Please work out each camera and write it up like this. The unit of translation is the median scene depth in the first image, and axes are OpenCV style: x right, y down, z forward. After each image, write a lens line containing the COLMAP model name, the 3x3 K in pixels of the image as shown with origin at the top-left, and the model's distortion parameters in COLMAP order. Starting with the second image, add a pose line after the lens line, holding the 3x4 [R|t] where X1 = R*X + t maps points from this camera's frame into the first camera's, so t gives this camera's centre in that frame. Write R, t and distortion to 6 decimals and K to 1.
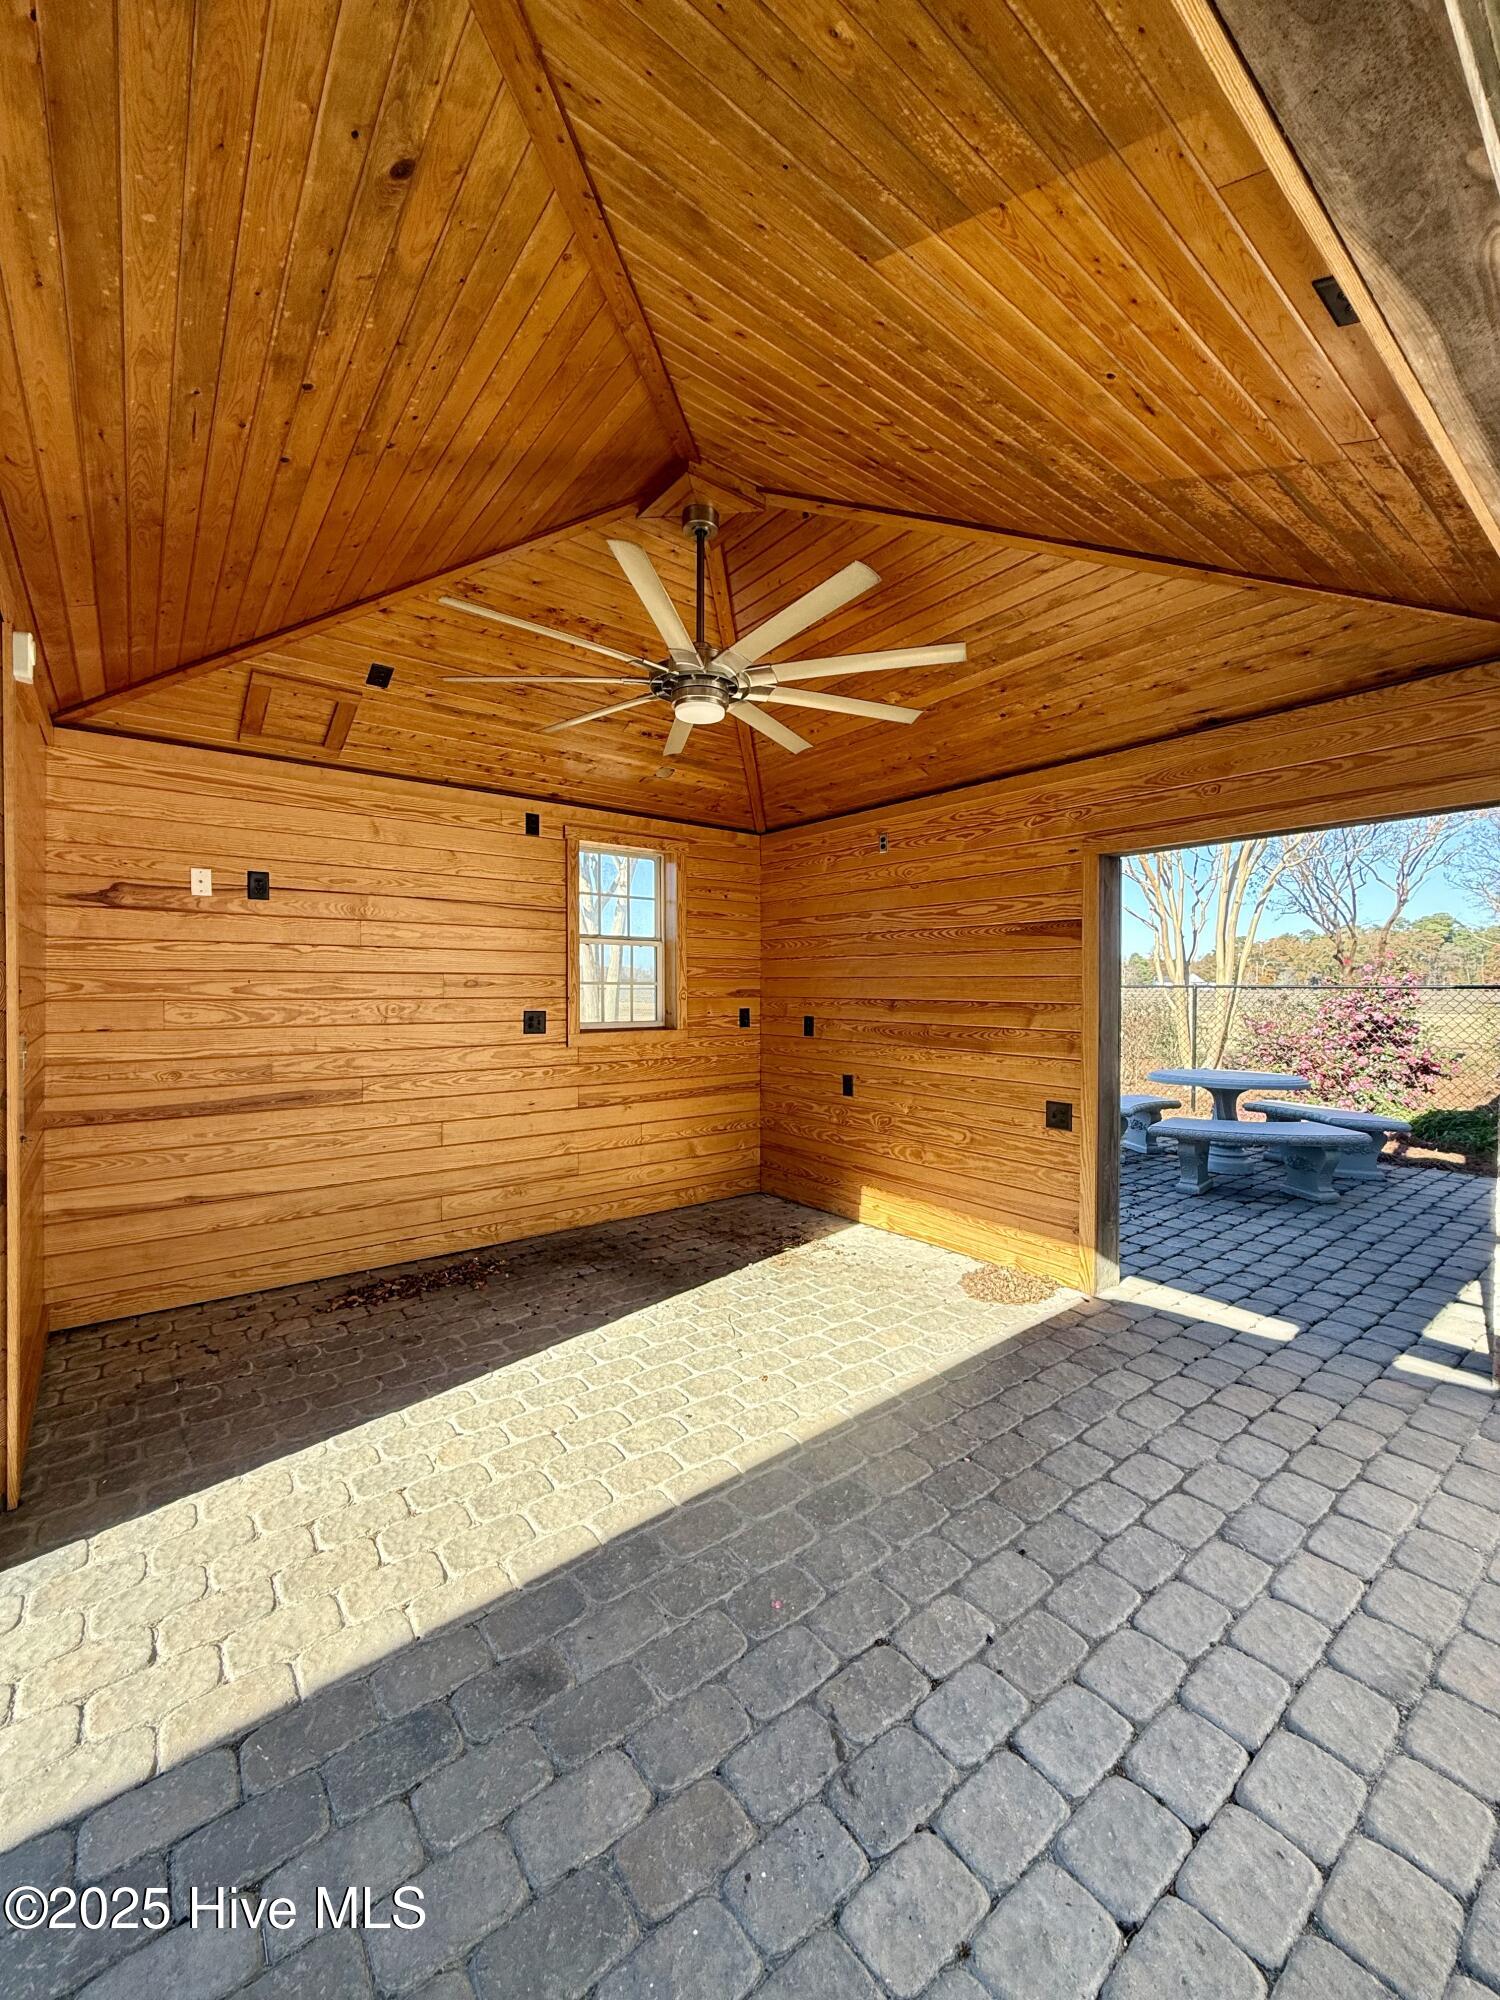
lens RADIAL K [[795.4, 0, 752.9], [0, 795.4, 997.5], [0, 0, 1]] dist [-0.000373, 0.000406]
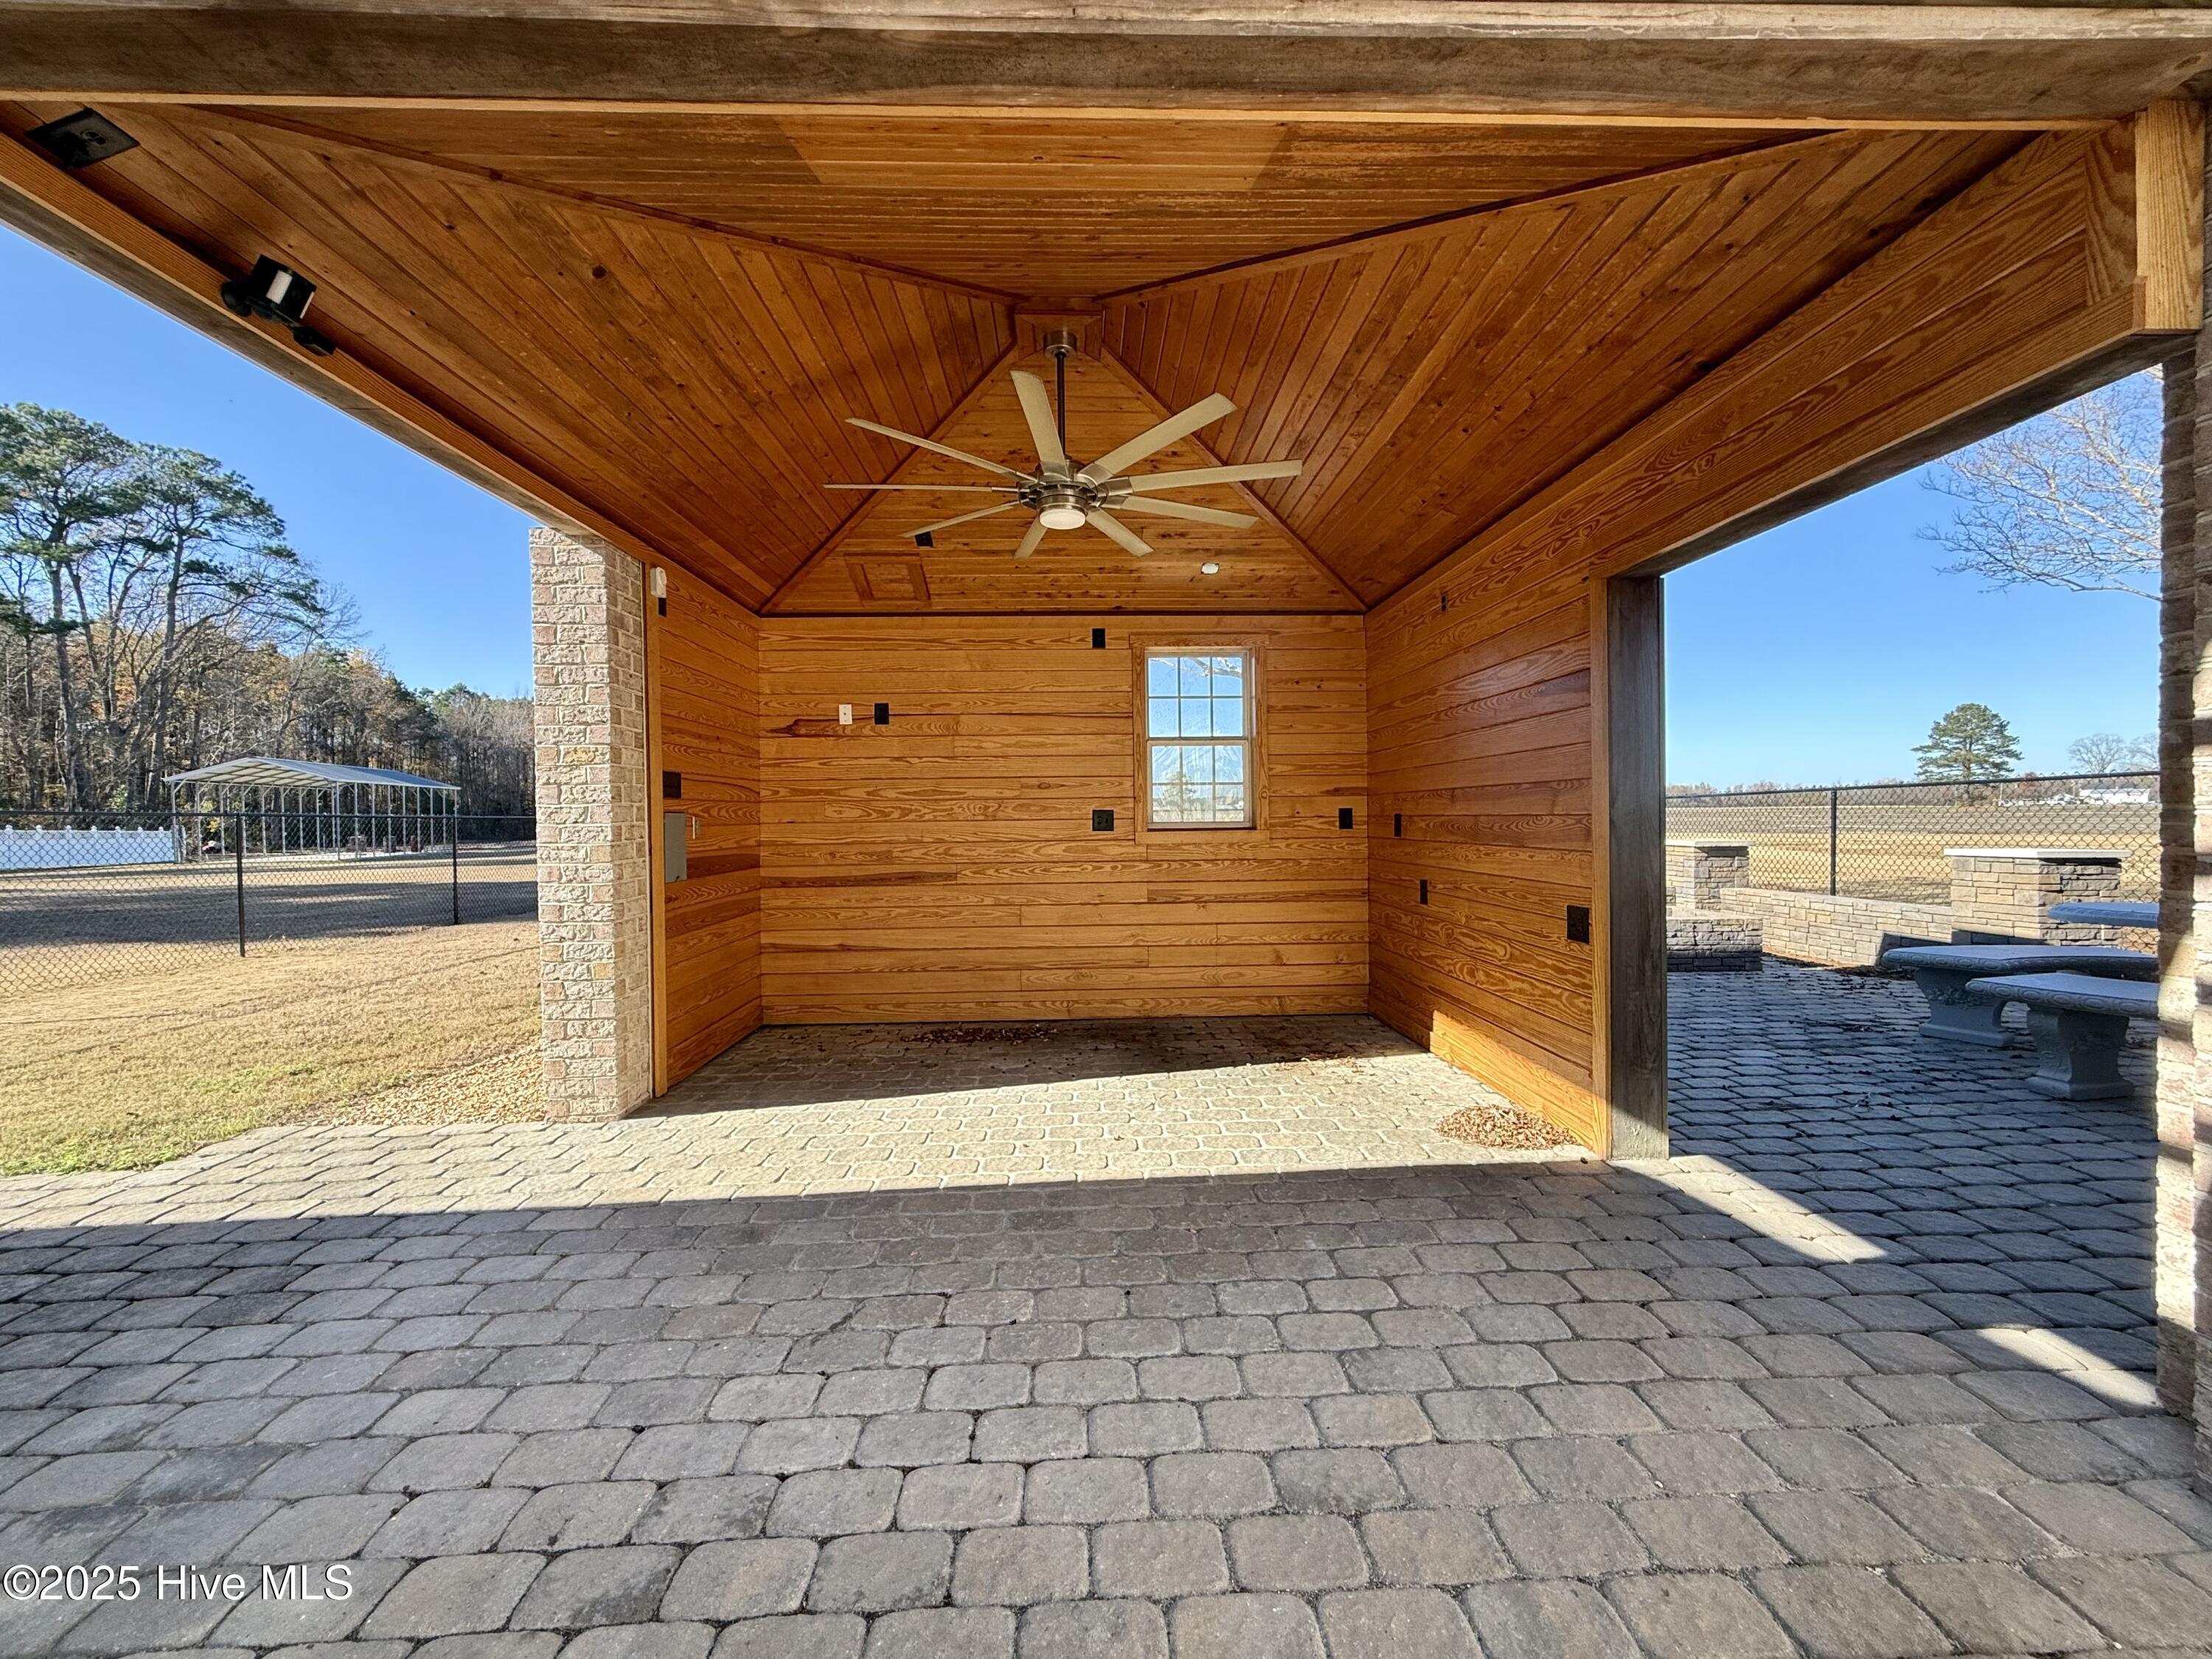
lens RADIAL K [[879.7, 0, 1100.5], [0, 879.7, 830.4], [0, 0, 1]] dist [-0.000373, 0.000406]
pose [[0.807602, -0.006799, -0.589688, 0.498462], [0.007654, 0.999970, -0.001046, 0.053447], [0.589678, -0.003669, 0.807630, 0.035208]]
